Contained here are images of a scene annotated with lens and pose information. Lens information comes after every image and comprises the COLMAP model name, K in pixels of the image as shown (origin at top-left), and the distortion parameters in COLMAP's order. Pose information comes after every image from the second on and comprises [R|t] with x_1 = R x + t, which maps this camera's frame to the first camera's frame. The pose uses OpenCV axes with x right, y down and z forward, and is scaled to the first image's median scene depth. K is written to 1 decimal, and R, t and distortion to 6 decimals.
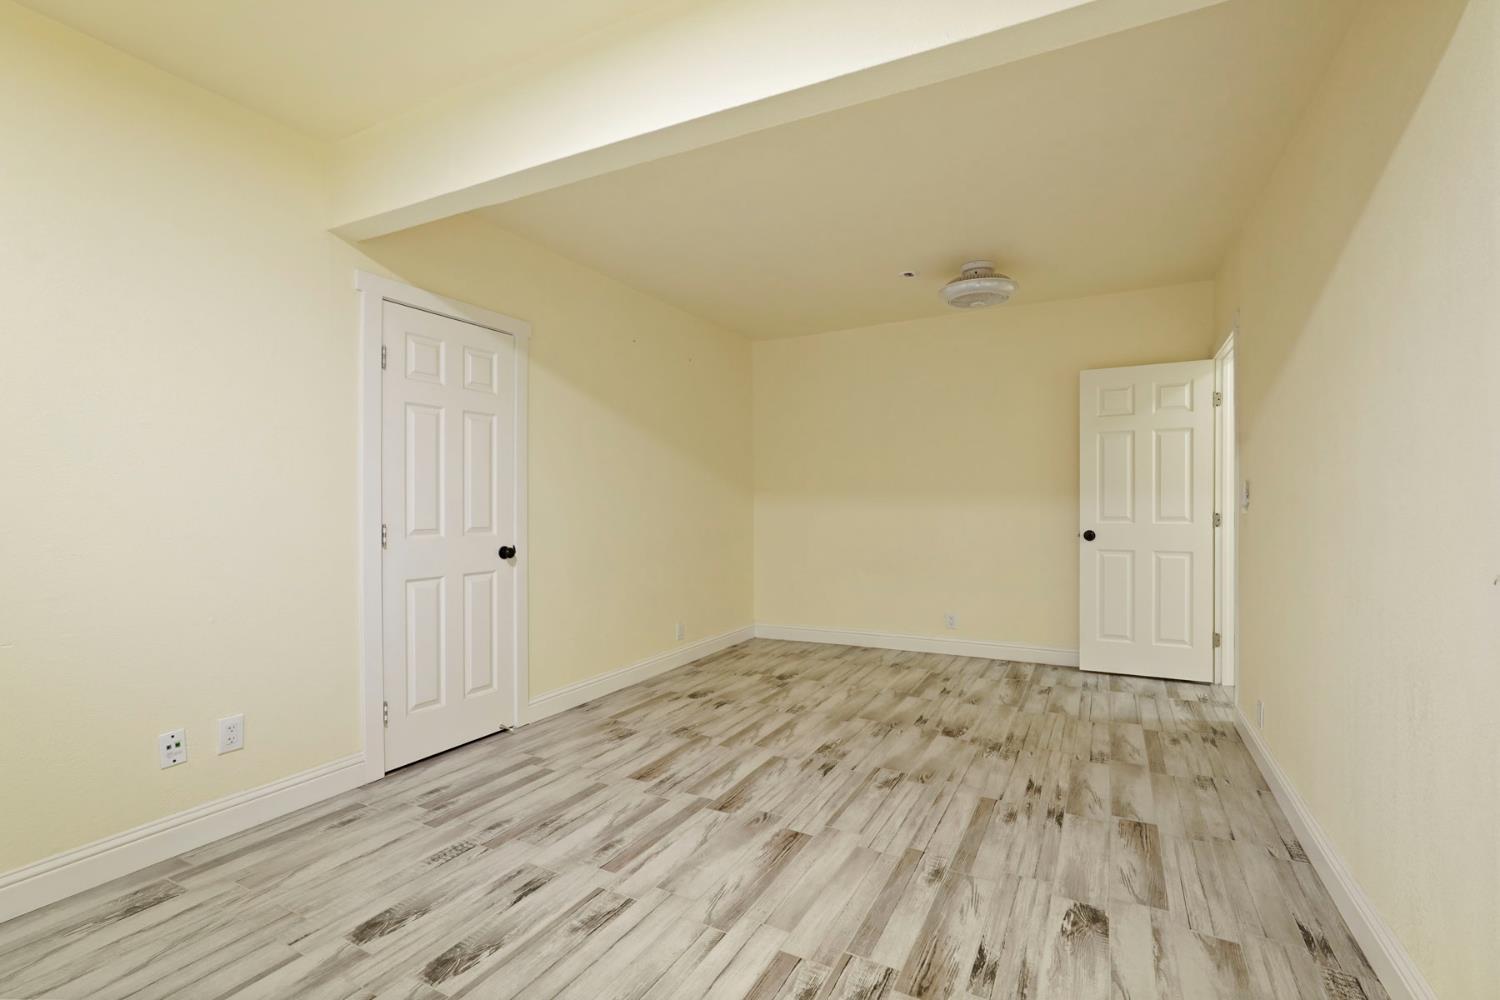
lens RADIAL K [[667.6, 0, 751.3], [0, 667.6, 483.3], [0, 0, 1]] dist [-0.003568, 0.000509]
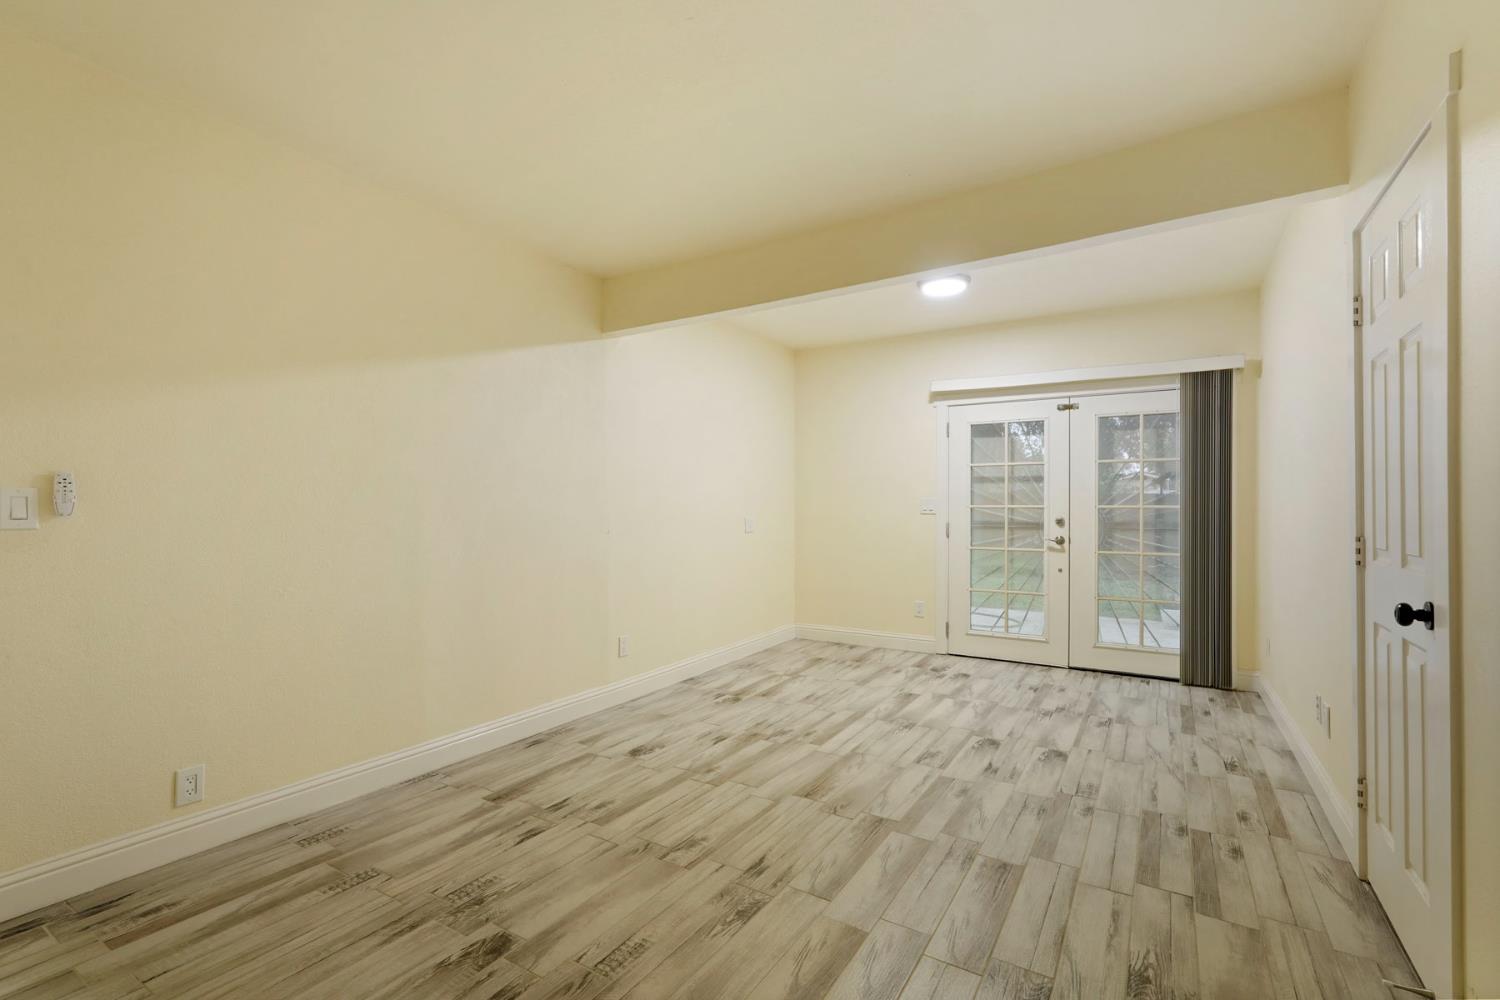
lens RADIAL K [[667.6, 0, 751.3], [0, 667.6, 483.3], [0, 0, 1]] dist [-0.003568, 0.000509]
pose [[-0.998221, 0.004915, 0.059425, 0.083077], [0.000761, 0.997565, -0.069733, 0.061207], [-0.059623, -0.069563, -0.995794, 1.995367]]
